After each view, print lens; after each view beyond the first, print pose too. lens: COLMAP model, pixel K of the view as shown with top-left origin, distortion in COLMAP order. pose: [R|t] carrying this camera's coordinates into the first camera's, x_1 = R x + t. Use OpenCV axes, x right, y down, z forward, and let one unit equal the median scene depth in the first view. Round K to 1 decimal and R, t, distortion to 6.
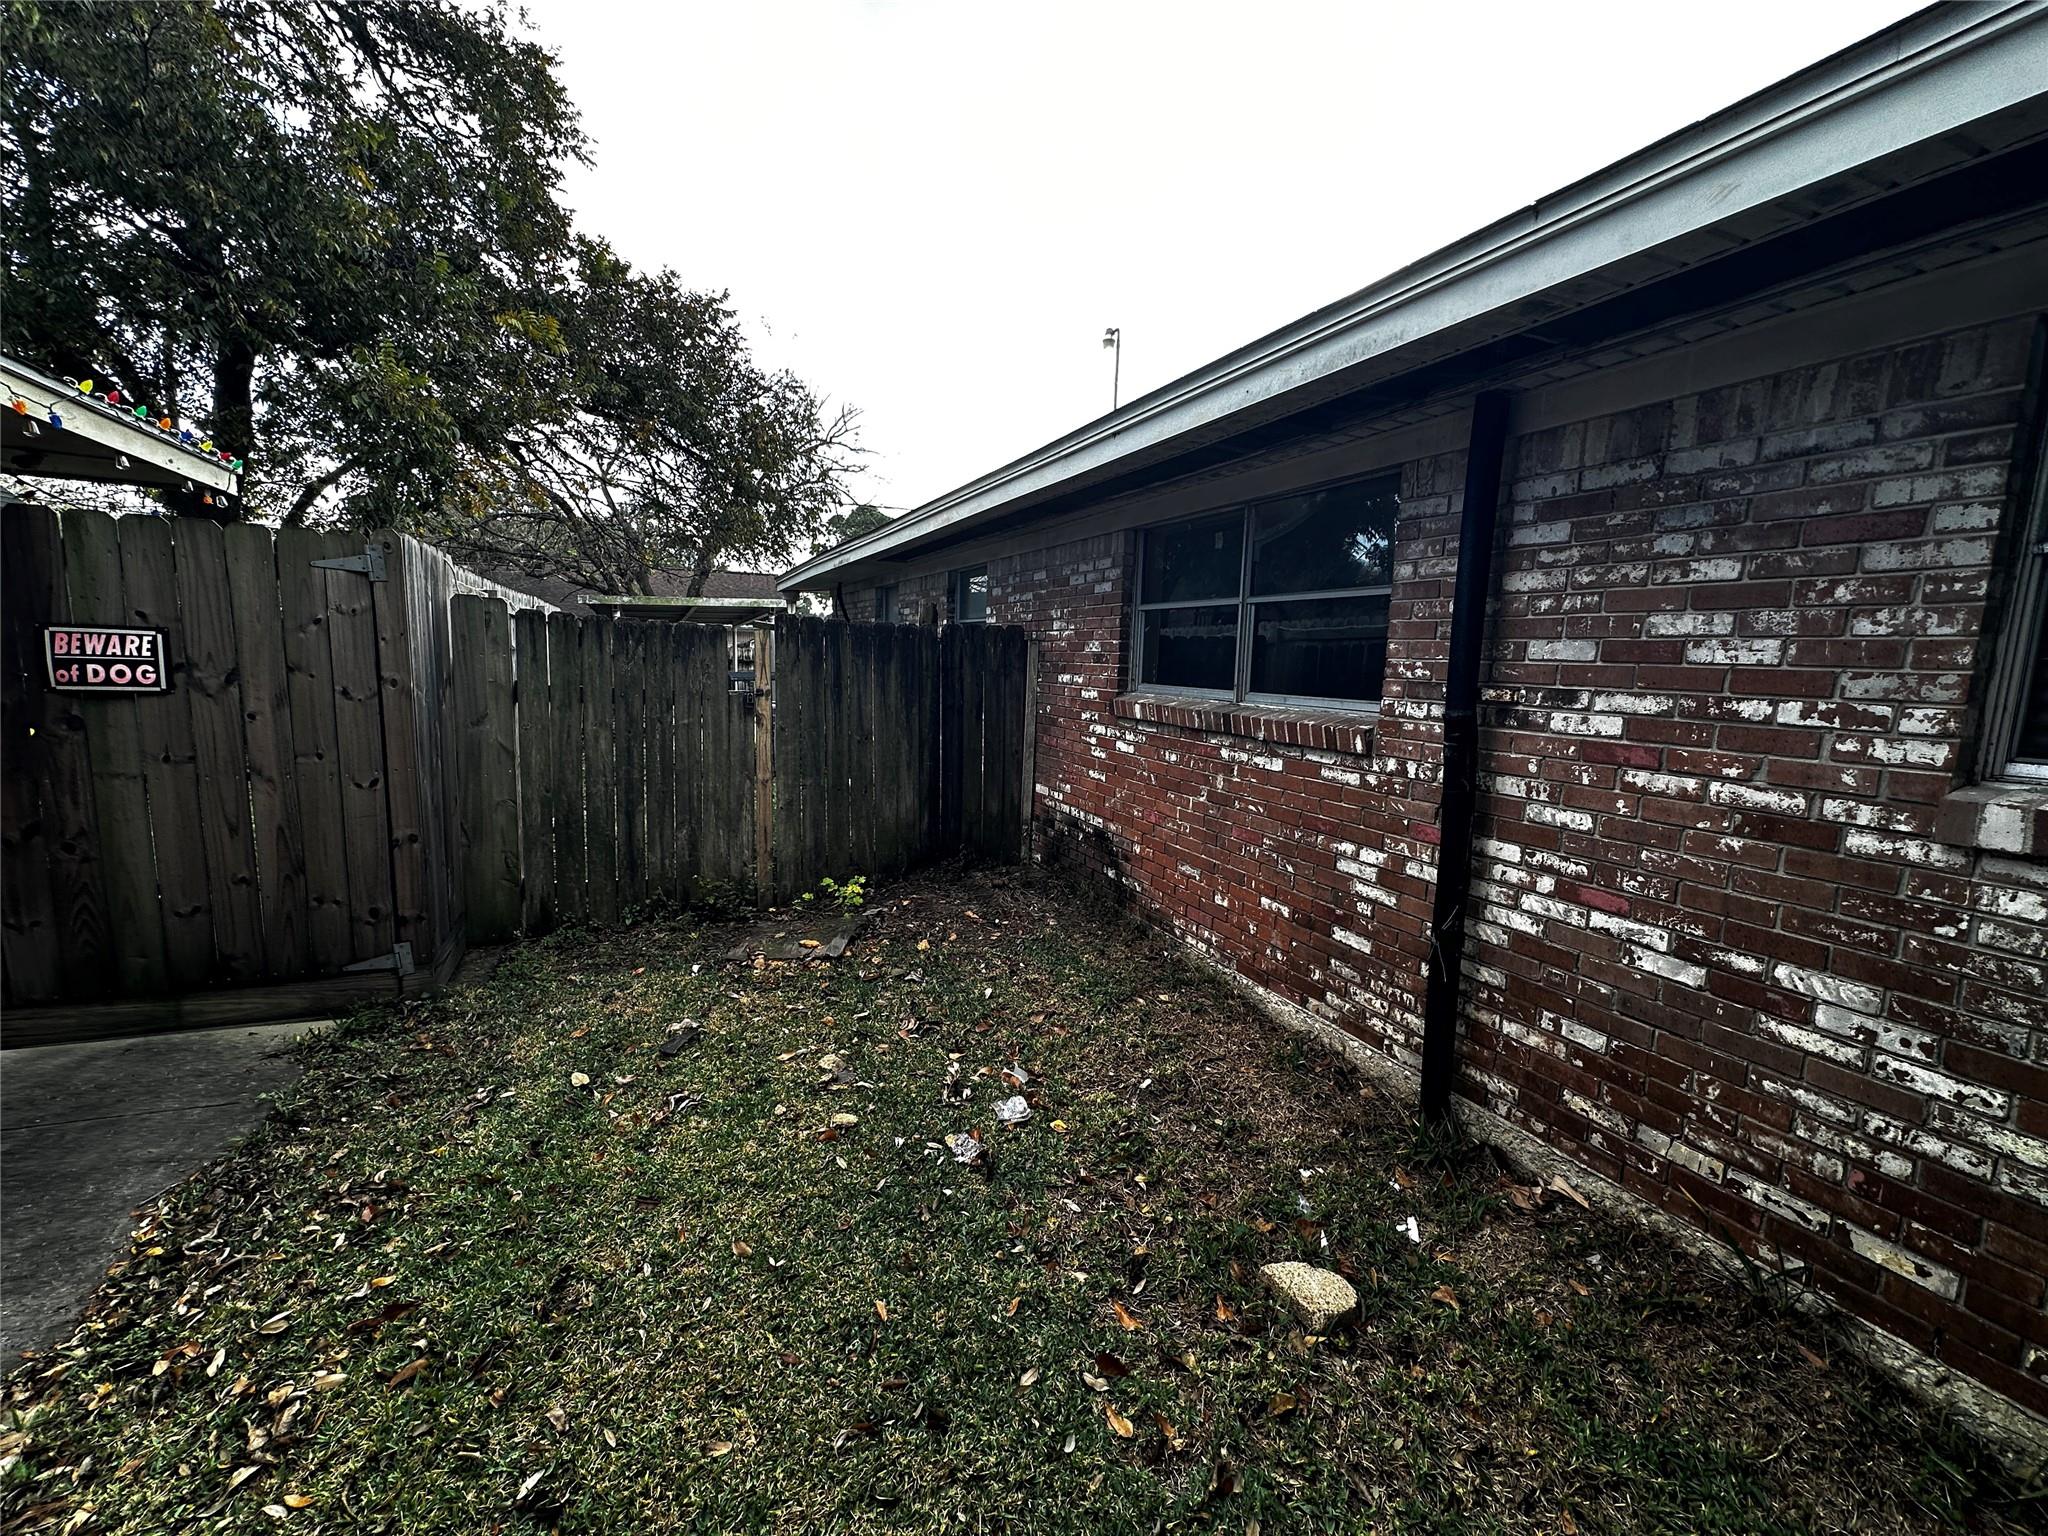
lens RADIAL K [[819.2, 0, 1018.3], [0, 819.2, 765.7], [0, 0, 1]] dist [0.003107, -0.000051]
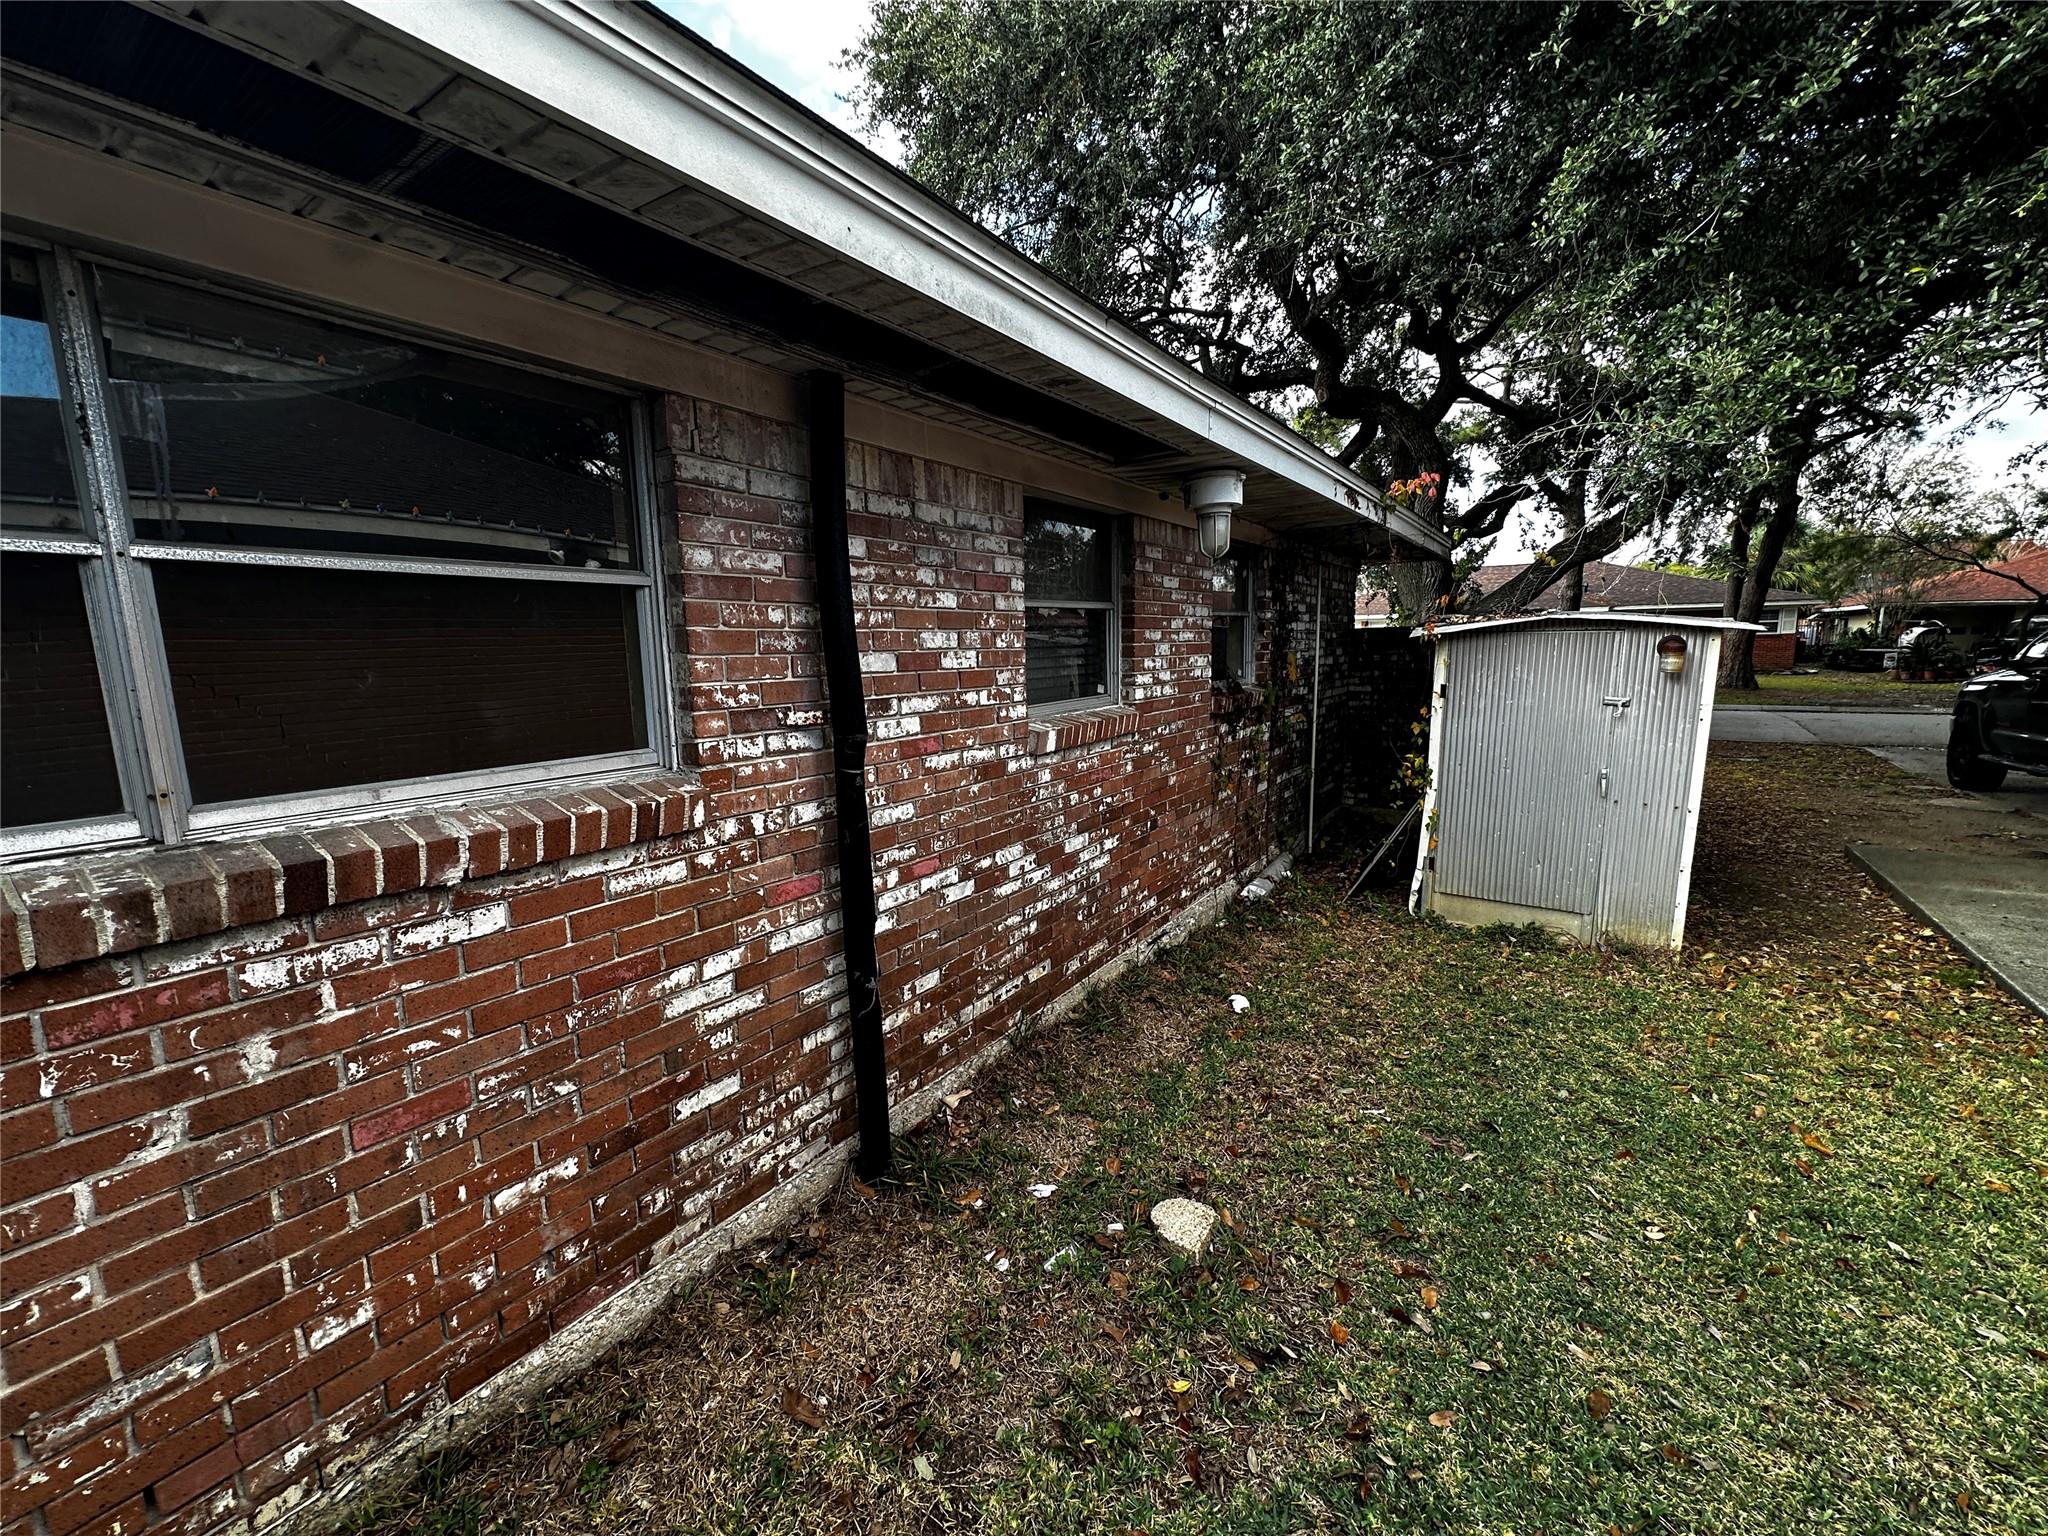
lens RADIAL K [[819.2, 0, 1016.1], [0, 819.2, 765.3], [0, 0, 1]] dist [0.003107, -0.000051]
pose [[-0.509392, -0.145986, 0.848061, -0.345612], [0.117607, 0.964448, 0.236662, -0.243547], [-0.852460, 0.220292, -0.474113, 1.386706]]
